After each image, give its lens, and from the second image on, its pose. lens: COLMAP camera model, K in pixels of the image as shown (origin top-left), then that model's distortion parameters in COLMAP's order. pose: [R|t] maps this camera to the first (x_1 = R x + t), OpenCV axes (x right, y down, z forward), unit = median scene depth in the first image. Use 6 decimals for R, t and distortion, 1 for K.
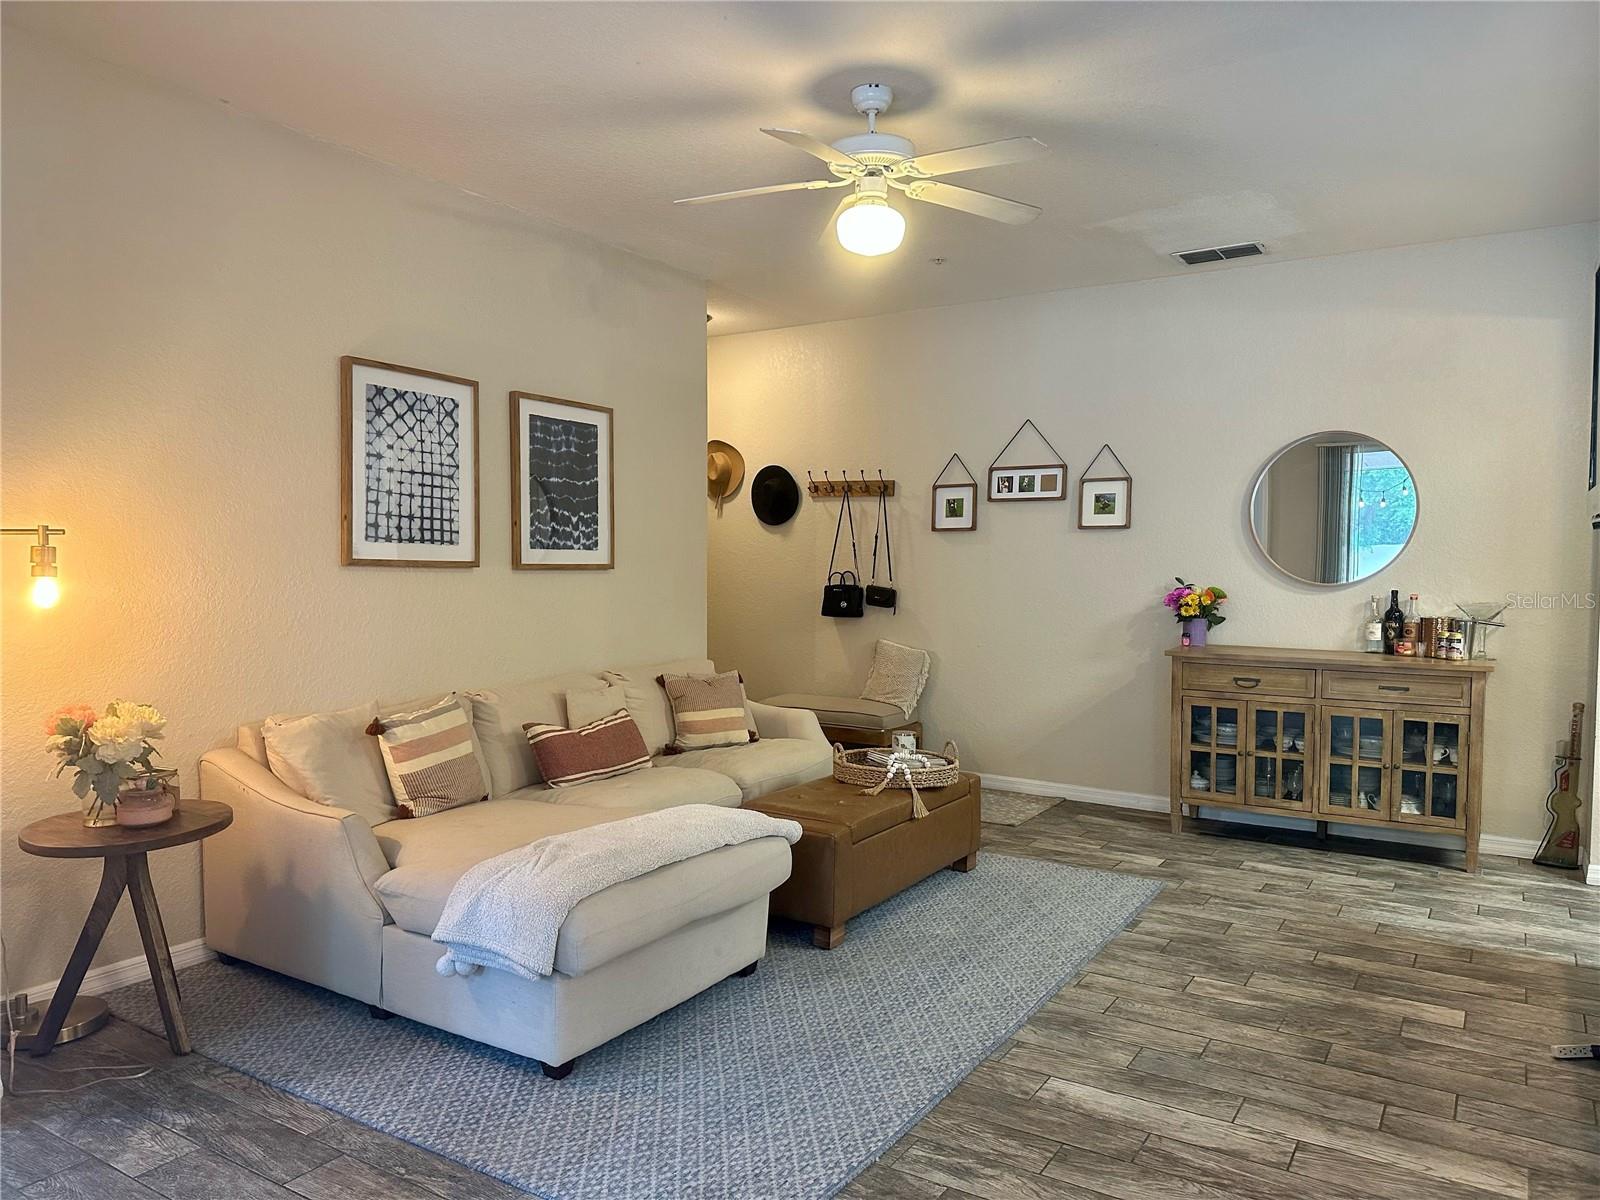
lens RADIAL K [[1119.4, 0, 800.0], [0, 1119.4, 600.0], [0, 0, 1]] dist [0.167126, -0.104828]
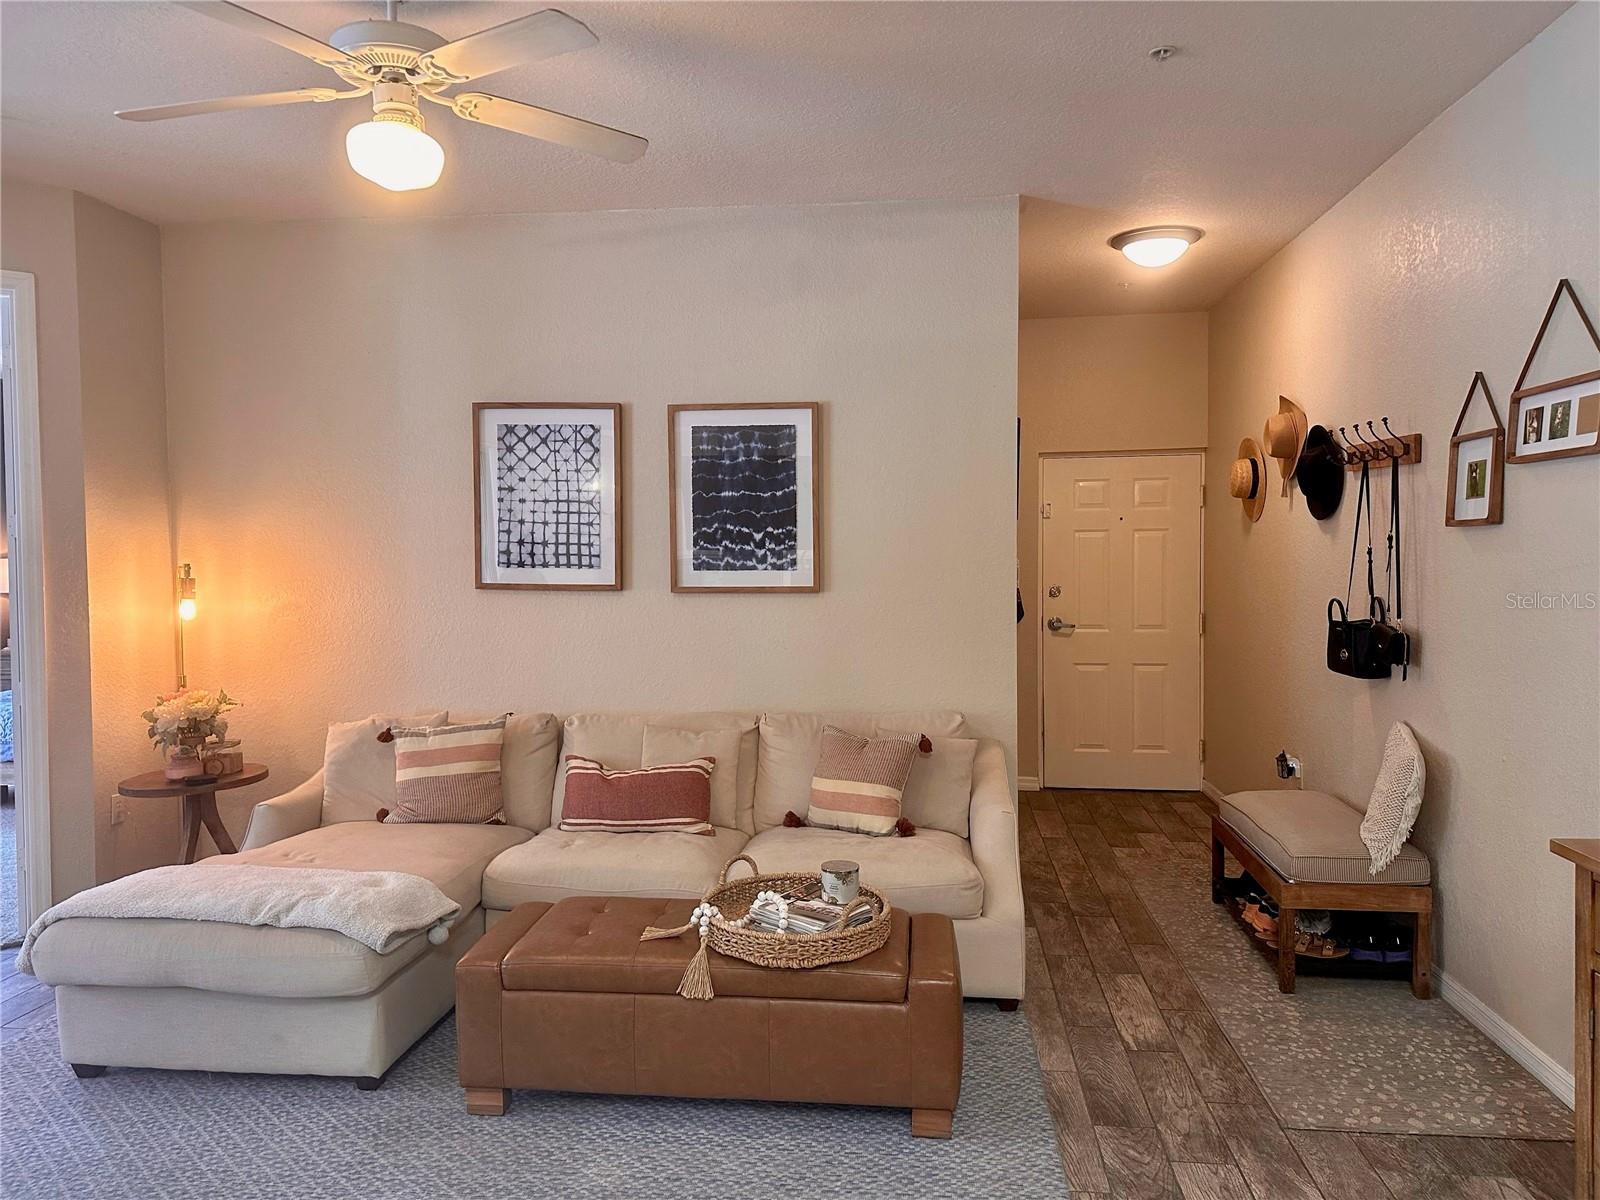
lens RADIAL K [[1119.4, 0, 800.0], [0, 1119.4, 600.0], [0, 0, 1]] dist [0.167126, -0.104828]
pose [[0.444479, 0.032826, -0.895187, 0.693474], [-0.022428, 0.999423, 0.025512, -0.051165], [0.895508, 0.008737, 0.444959, 0.731285]]
